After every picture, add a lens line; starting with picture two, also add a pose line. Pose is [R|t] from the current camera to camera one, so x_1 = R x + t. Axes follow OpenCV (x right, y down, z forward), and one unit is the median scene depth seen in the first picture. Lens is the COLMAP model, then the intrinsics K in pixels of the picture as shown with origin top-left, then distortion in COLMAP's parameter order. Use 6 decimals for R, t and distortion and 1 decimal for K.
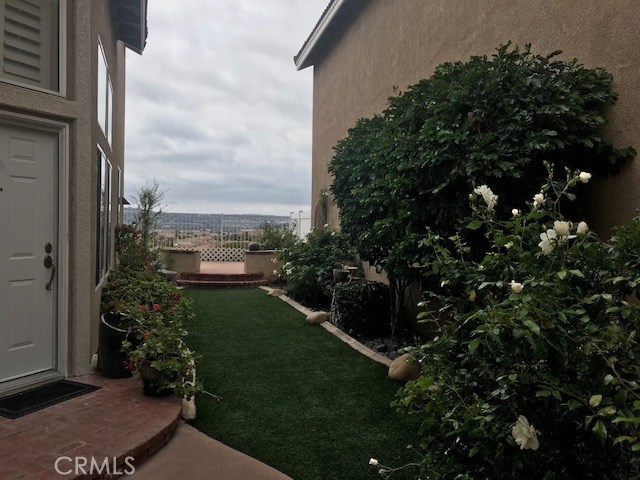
lens RADIAL K [[503.4, 0, 318.9], [0, 503.4, 237.3], [0, 0, 1]] dist [0.022012, -0.079652]
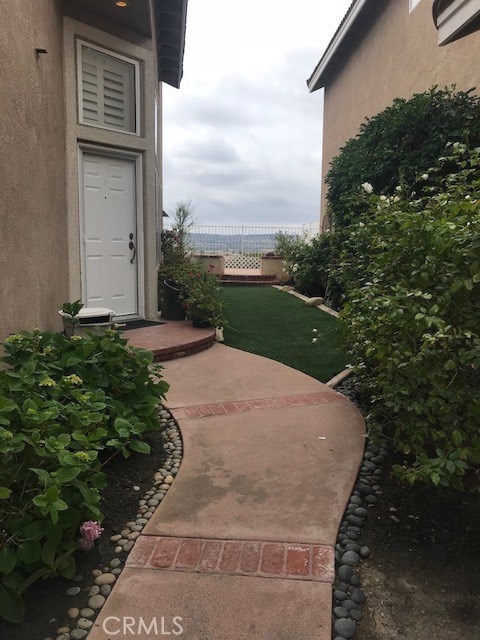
lens RADIAL K [[503.4, 0, 246.3], [0, 503.4, 319.1], [0, 0, 1]] dist [0.022012, -0.079652]
pose [[0.982852, 0.022311, -0.183040, 0.065217], [-0.000239, 0.992806, 0.119732, 0.053973], [0.184395, -0.117635, 0.975787, -0.300170]]
